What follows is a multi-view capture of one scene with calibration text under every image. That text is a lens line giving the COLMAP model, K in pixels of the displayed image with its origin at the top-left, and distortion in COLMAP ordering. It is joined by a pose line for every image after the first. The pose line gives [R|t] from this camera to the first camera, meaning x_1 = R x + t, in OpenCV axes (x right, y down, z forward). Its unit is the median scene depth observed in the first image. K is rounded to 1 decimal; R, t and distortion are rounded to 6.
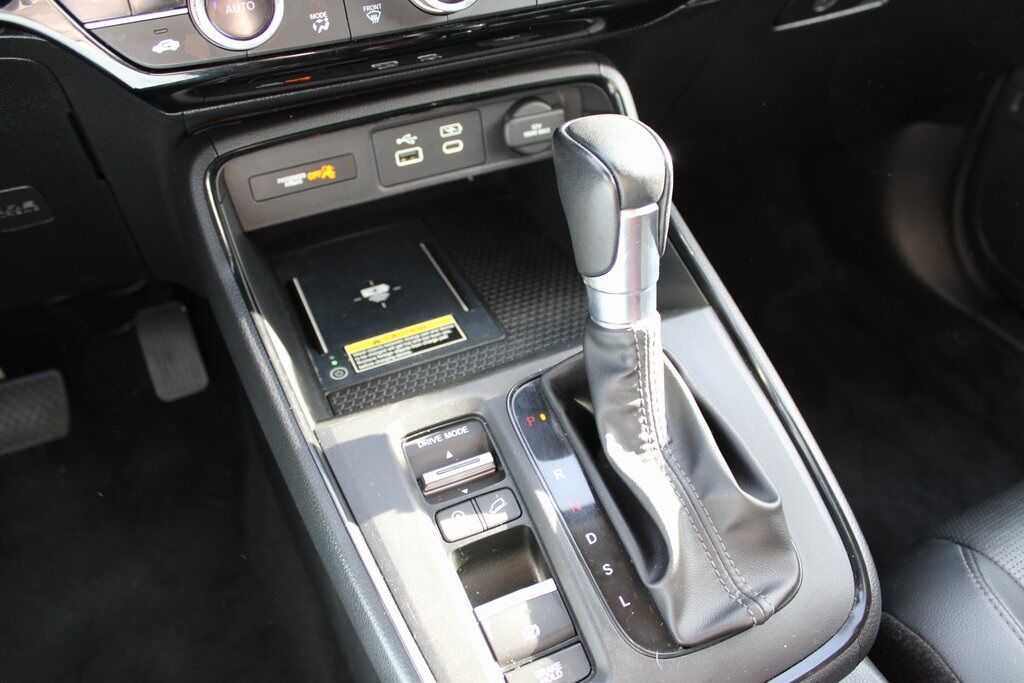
lens RADIAL K [[852.1, 0, 512.0], [0, 852.1, 341.5], [0, 0, 1]] dist [-0.158231, 0.144712]
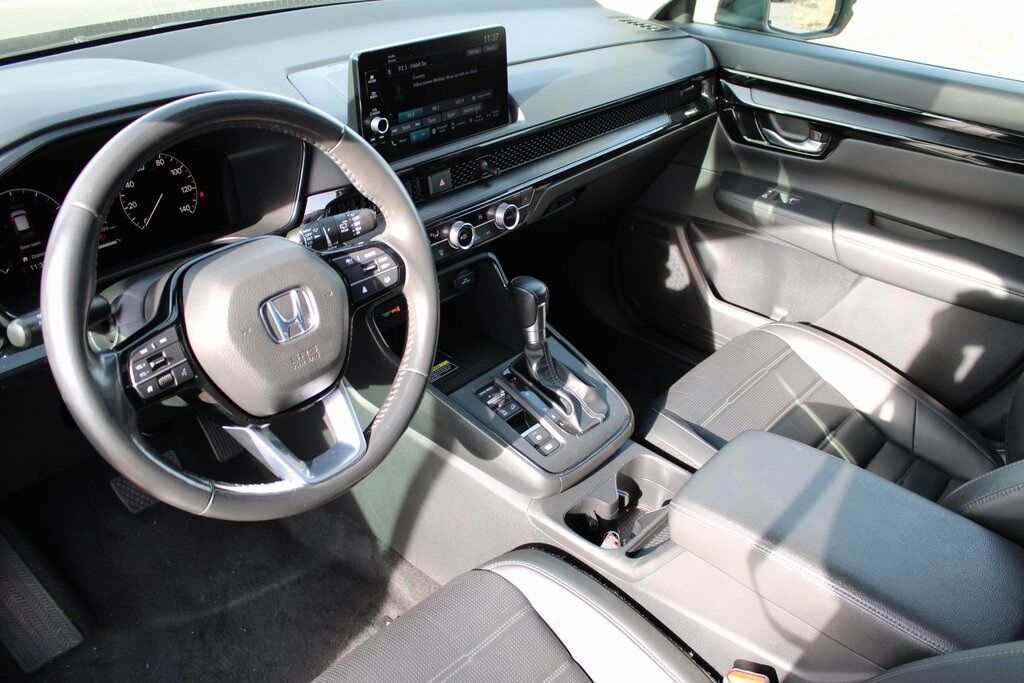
lens RADIAL K [[852.1, 0, 512.0], [0, 852.1, 341.5], [0, 0, 1]] dist [-0.158231, 0.144712]
pose [[0.911089, -0.158902, 0.380352, -0.860848], [0.203312, 0.975897, -0.079303, 0.156094], [-0.358583, 0.149583, 0.921436, -1.385783]]
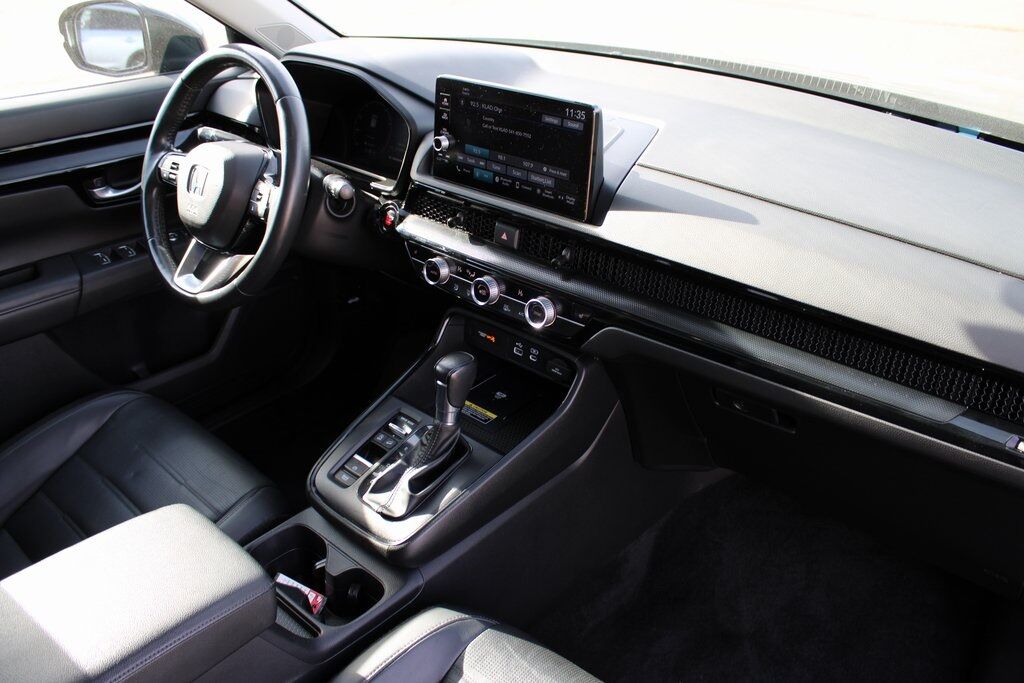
lens RADIAL K [[852.1, 0, 512.0], [0, 852.1, 341.5], [0, 0, 1]] dist [-0.158231, 0.144712]
pose [[0.410647, 0.470547, -0.780996, 1.782627], [-0.585571, 0.792663, 0.169684, -0.652619], [0.698911, 0.387648, 0.601043, -0.496186]]
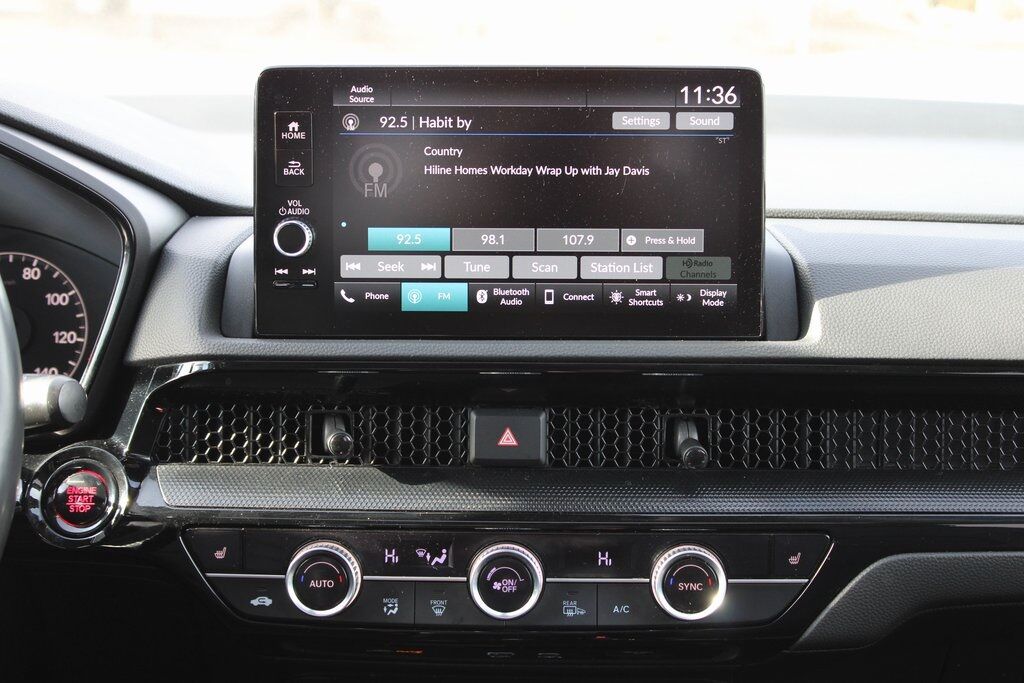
lens RADIAL K [[1775.9, 0, 512.0], [0, 1775.9, 341.5], [0, 0, 1]] dist [0.007921, 0.083763]
pose [[0.902521, 0.112882, -0.415588, 0.667455], [-0.293504, 0.867424, -0.401785, 0.175018], [0.315137, 0.484596, 0.816000, -0.838885]]
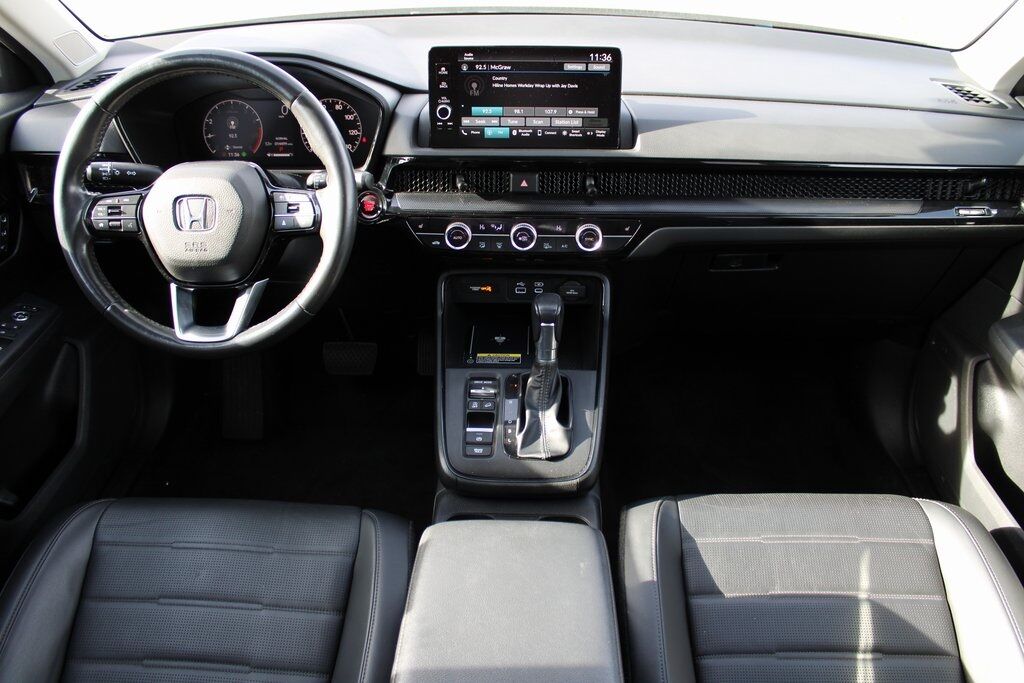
lens RADIAL K [[852.1, 0, 512.0], [0, 852.1, 341.5], [0, 0, 1]] dist [-0.158231, 0.144712]
pose [[0.897144, 0.255162, -0.360590, 0.855720], [-0.296420, 0.952968, -0.063147, 0.108023], [0.327518, 0.163538, 0.930585, -1.456123]]
